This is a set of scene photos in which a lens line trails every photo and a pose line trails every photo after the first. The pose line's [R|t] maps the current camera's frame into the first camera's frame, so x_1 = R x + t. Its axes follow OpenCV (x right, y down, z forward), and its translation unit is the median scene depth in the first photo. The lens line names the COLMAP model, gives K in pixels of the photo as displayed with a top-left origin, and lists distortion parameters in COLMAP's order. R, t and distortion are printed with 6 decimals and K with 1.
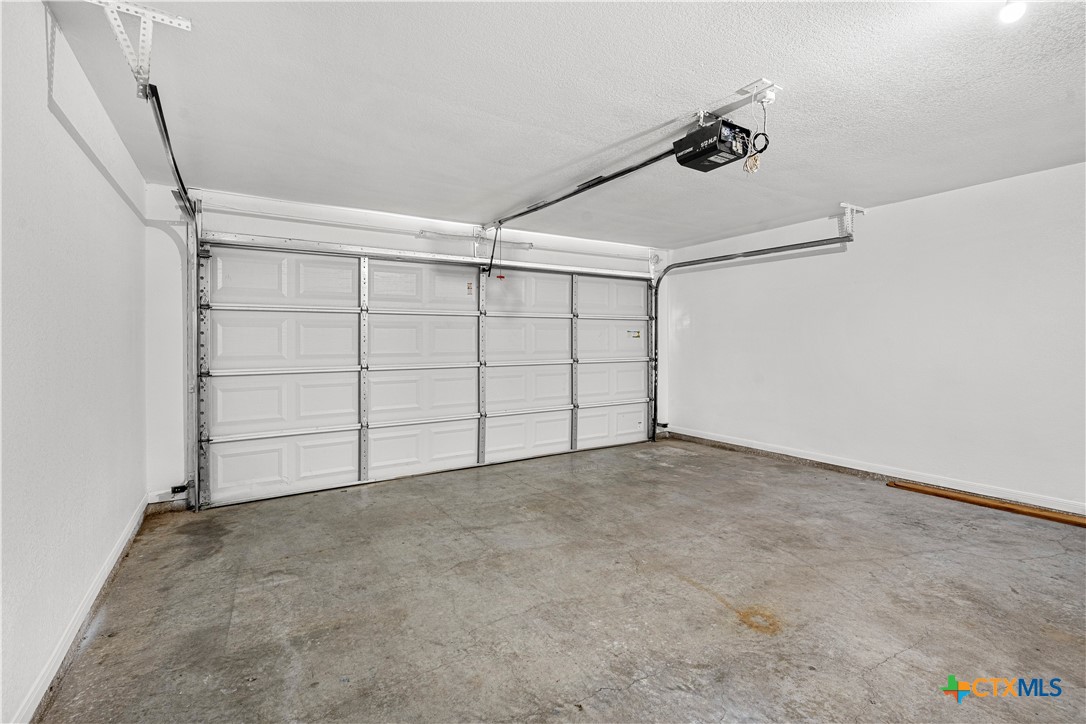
lens RADIAL K [[488.5, 0, 543.6], [0, 488.5, 354.9], [0, 0, 1]] dist [0.005279, -0.003516]
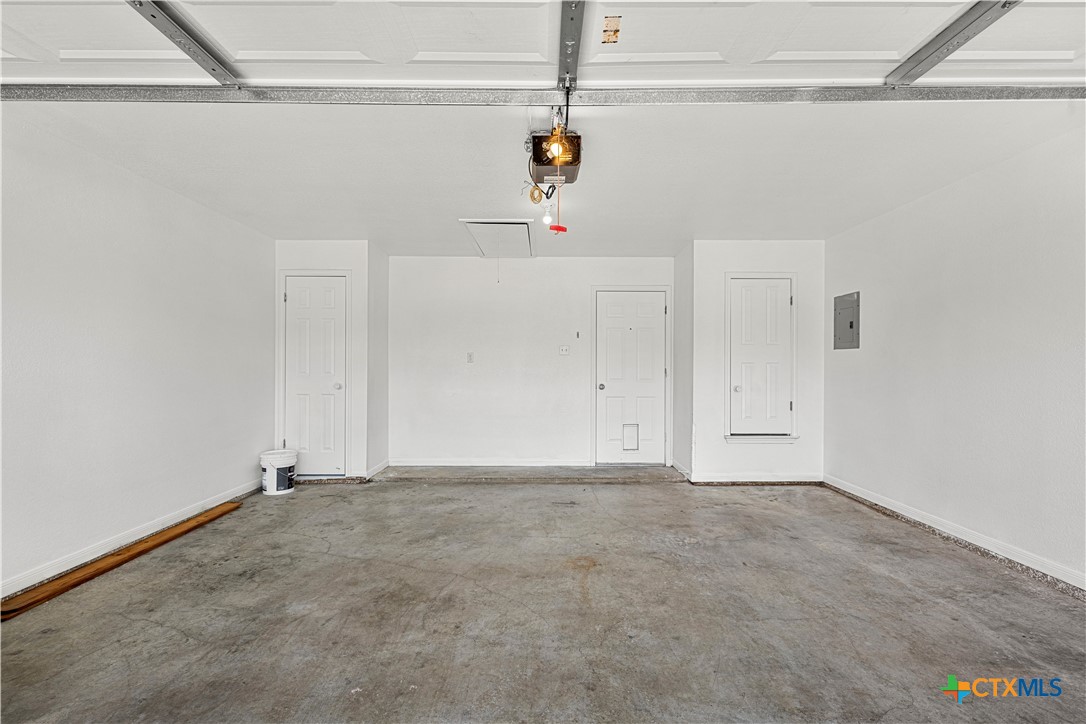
lens RADIAL K [[488.5, 0, 542.2], [0, 488.5, 363.3], [0, 0, 1]] dist [0.005279, -0.003516]
pose [[-0.851547, 0.005225, 0.524252, -0.141736], [0.014436, 0.999805, 0.013484, -0.027347], [-0.524080, 0.019051, -0.851456, 1.728794]]
